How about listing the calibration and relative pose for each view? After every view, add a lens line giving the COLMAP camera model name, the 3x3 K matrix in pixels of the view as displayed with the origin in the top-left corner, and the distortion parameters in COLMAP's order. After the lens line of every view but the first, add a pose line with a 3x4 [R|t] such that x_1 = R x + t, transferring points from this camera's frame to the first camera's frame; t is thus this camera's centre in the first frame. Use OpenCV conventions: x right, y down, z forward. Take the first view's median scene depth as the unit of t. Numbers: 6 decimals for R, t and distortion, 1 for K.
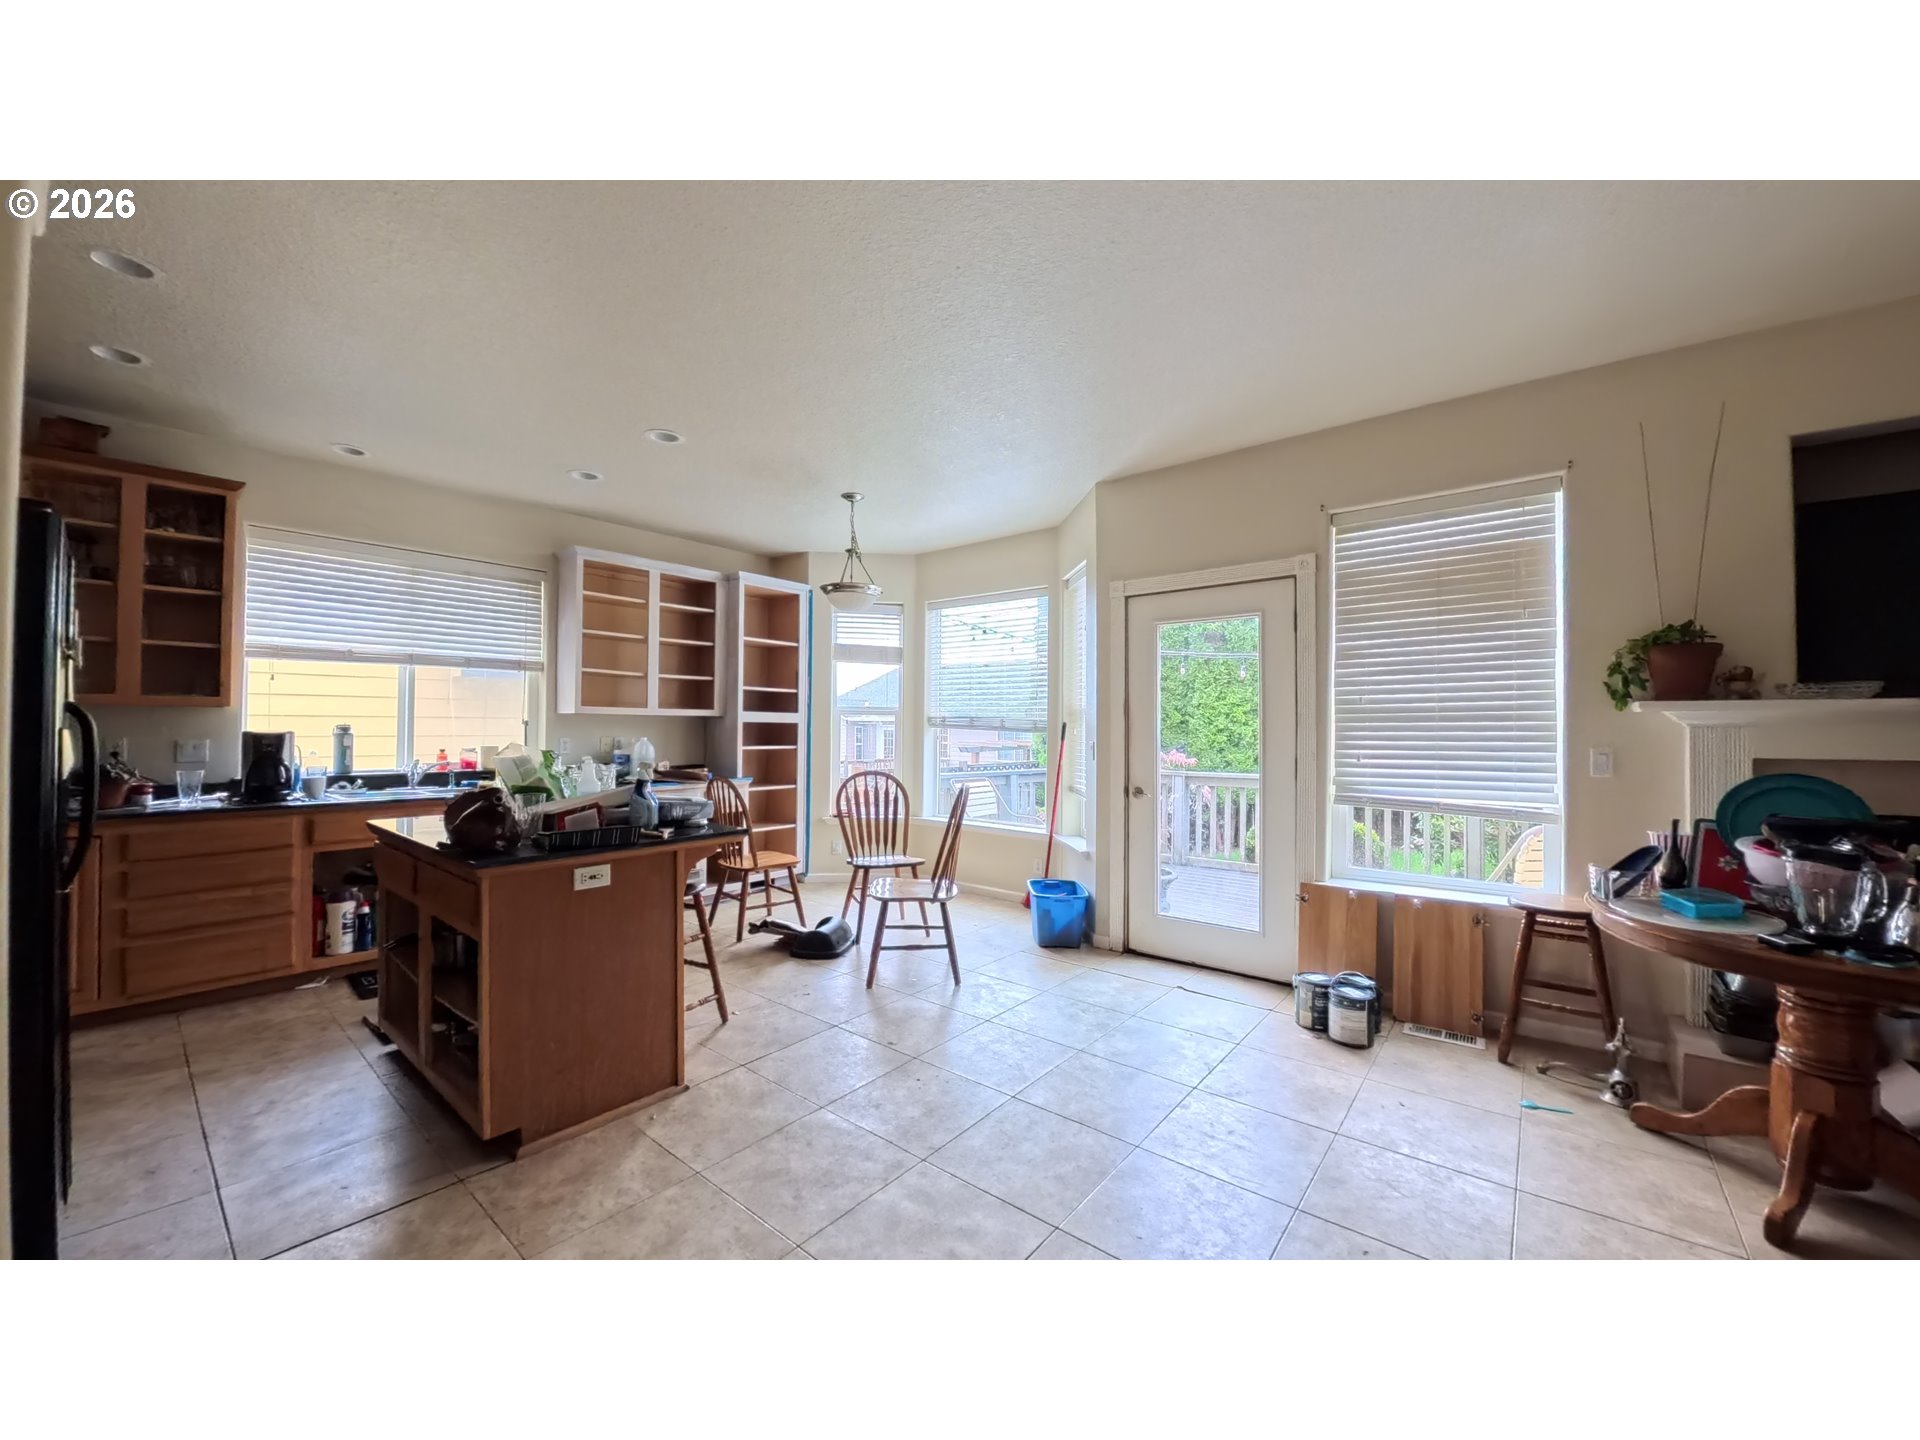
lens RADIAL K [[719.4, 0, 958.9], [0, 719.4, 719.4], [0, 0, 1]] dist [-0.024231, 0.000900]
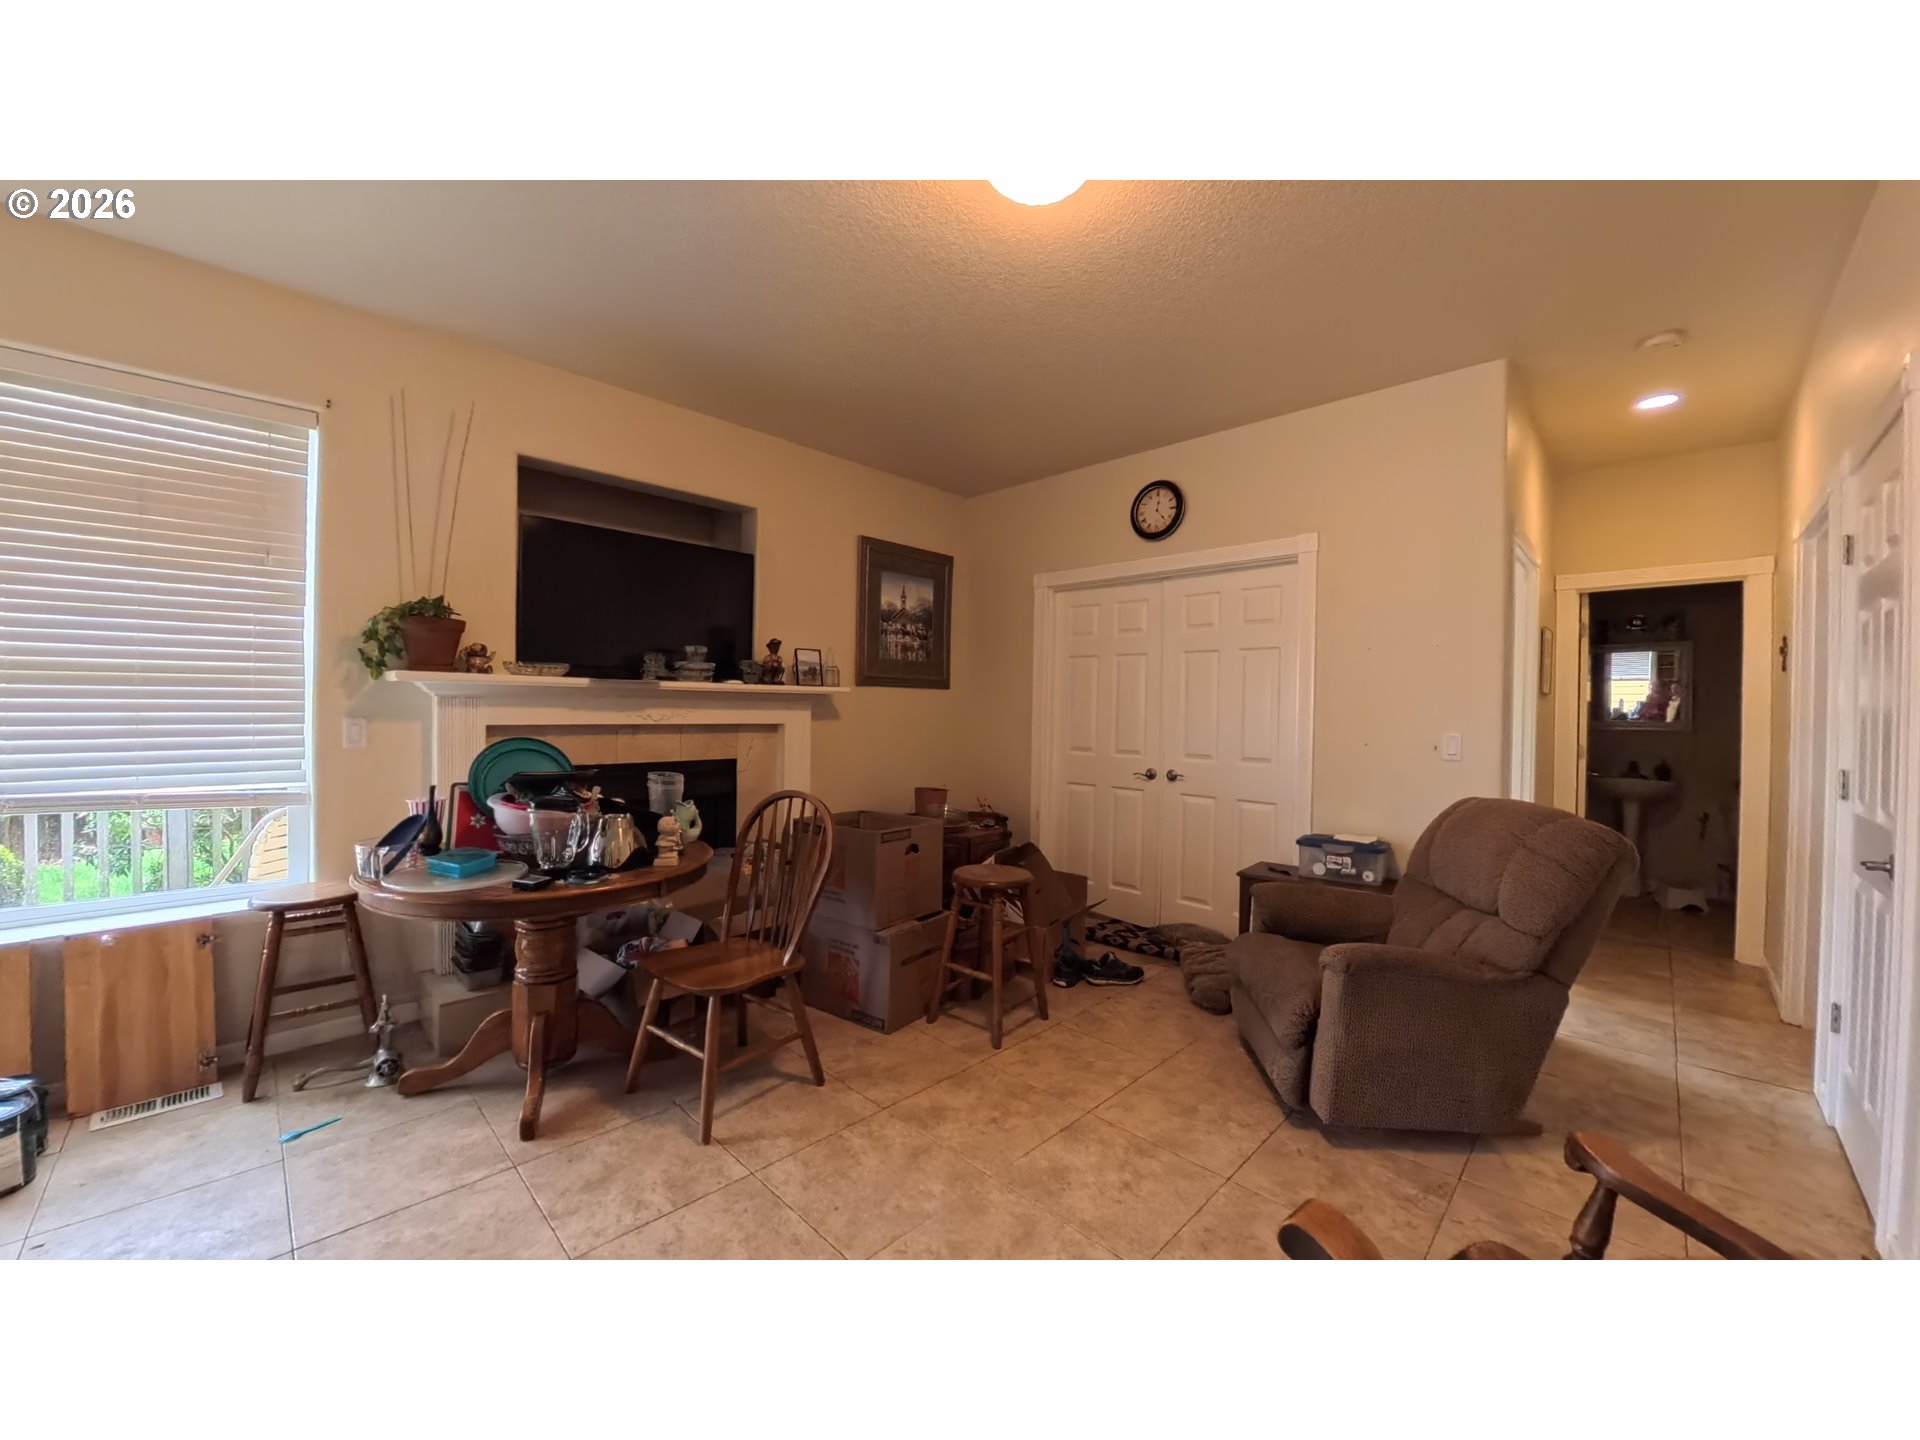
lens RADIAL K [[719.4, 0, 961.2], [0, 719.4, 720.5], [0, 0, 1]] dist [-0.024231, 0.000900]
pose [[0.088448, -0.016825, 0.995939, 0.037655], [-0.024617, 0.999515, 0.019071, 0.005448], [-0.995777, -0.026203, 0.087991, 0.102573]]
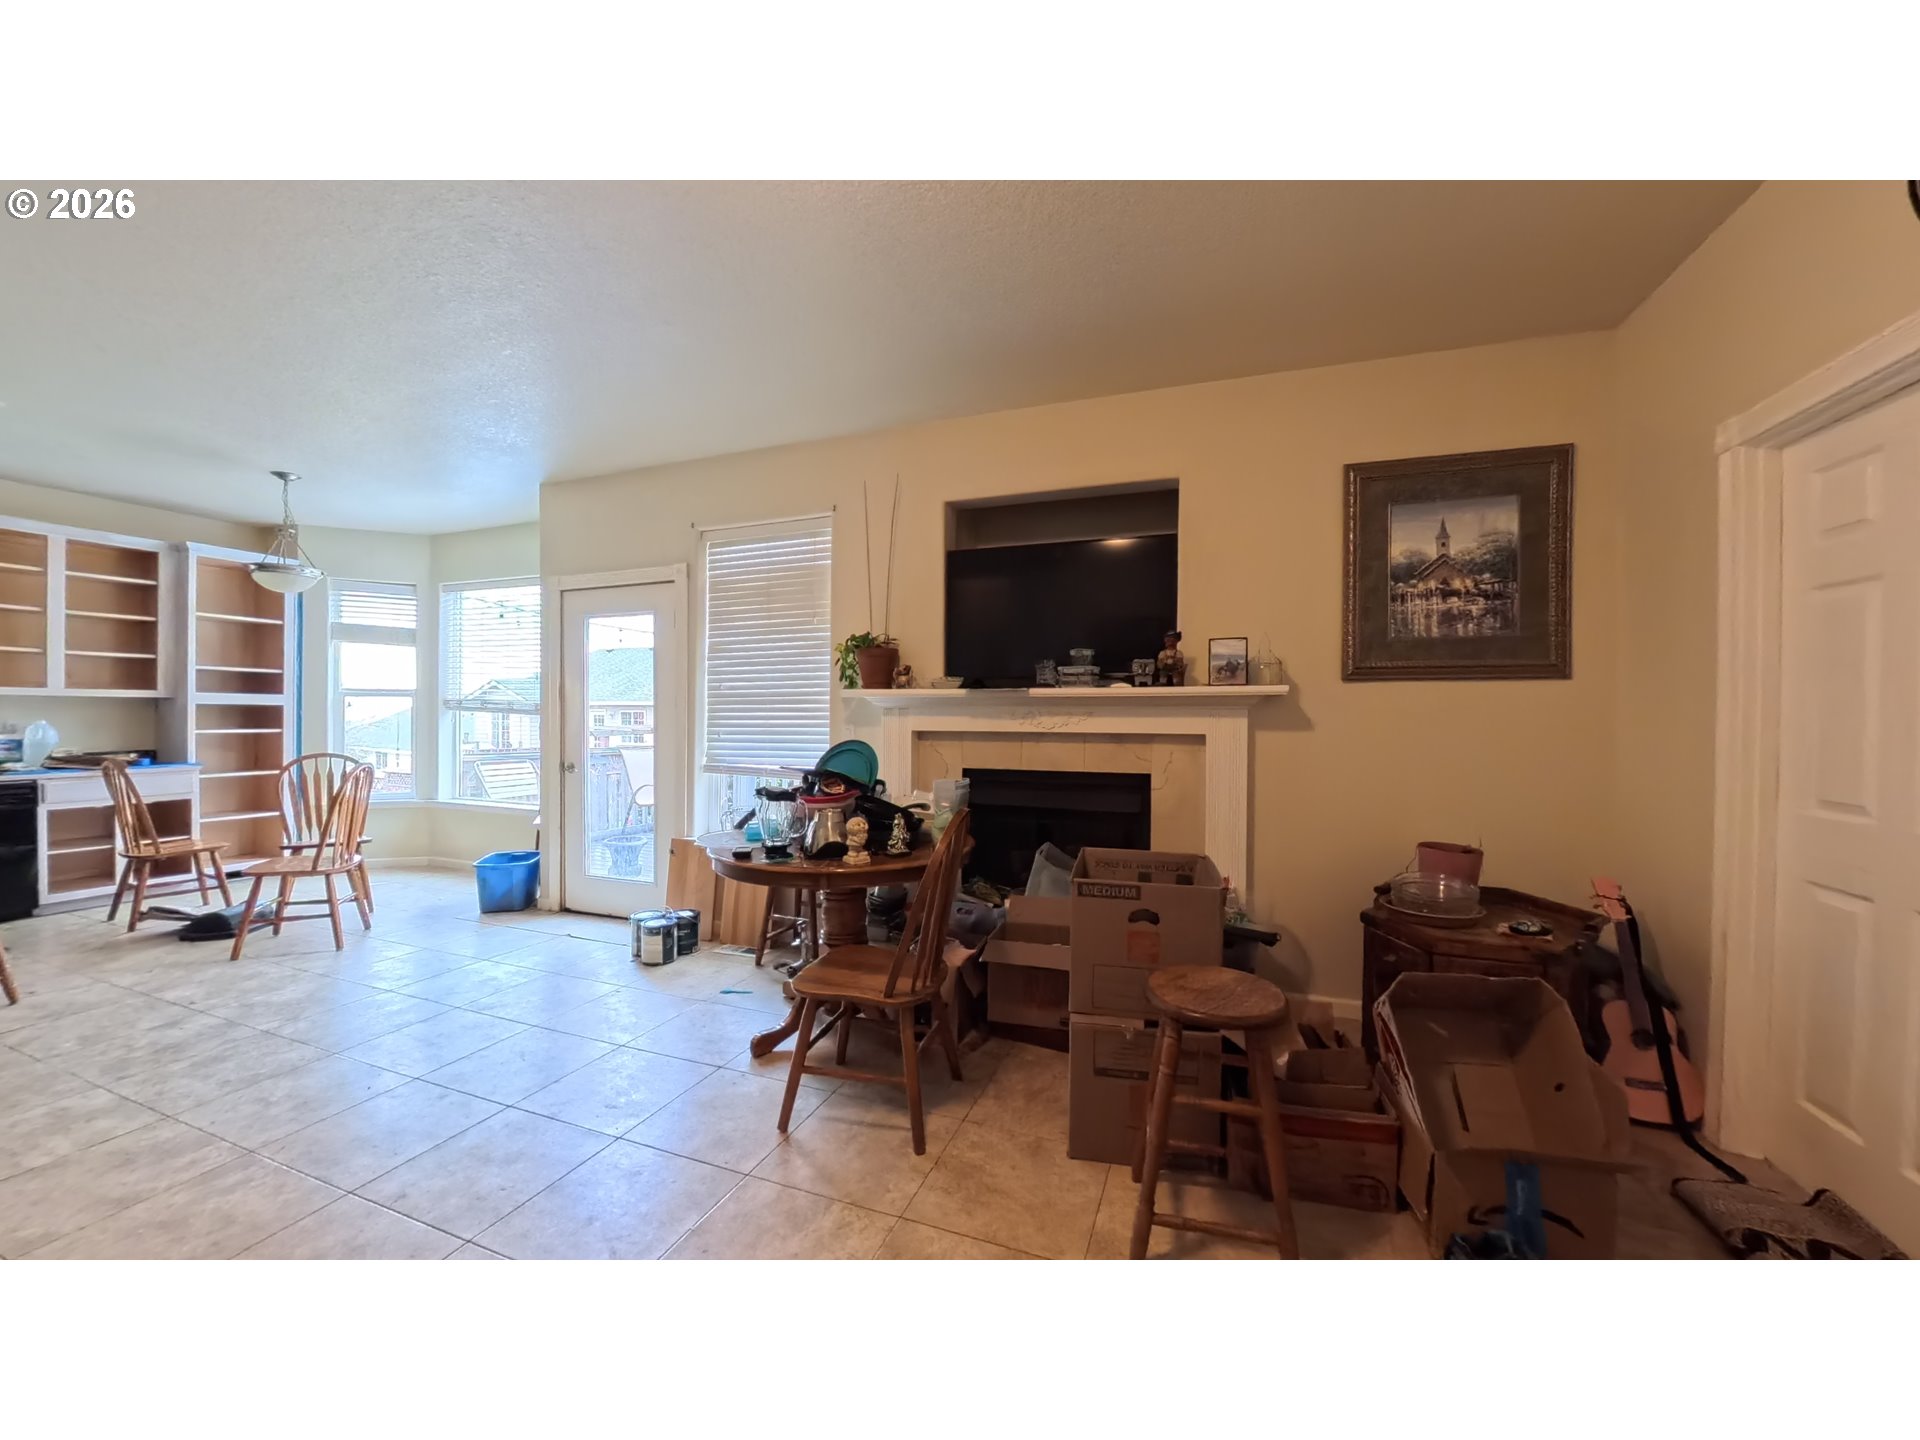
lens RADIAL K [[719.4, 0, 955.5], [0, 719.4, 718.4], [0, 0, 1]] dist [-0.024231, 0.000900]
pose [[0.947000, -0.002439, 0.321224, 0.631752], [-0.003985, 0.999805, 0.019340, 0.002235], [-0.321209, -0.019595, 0.946806, -0.333273]]
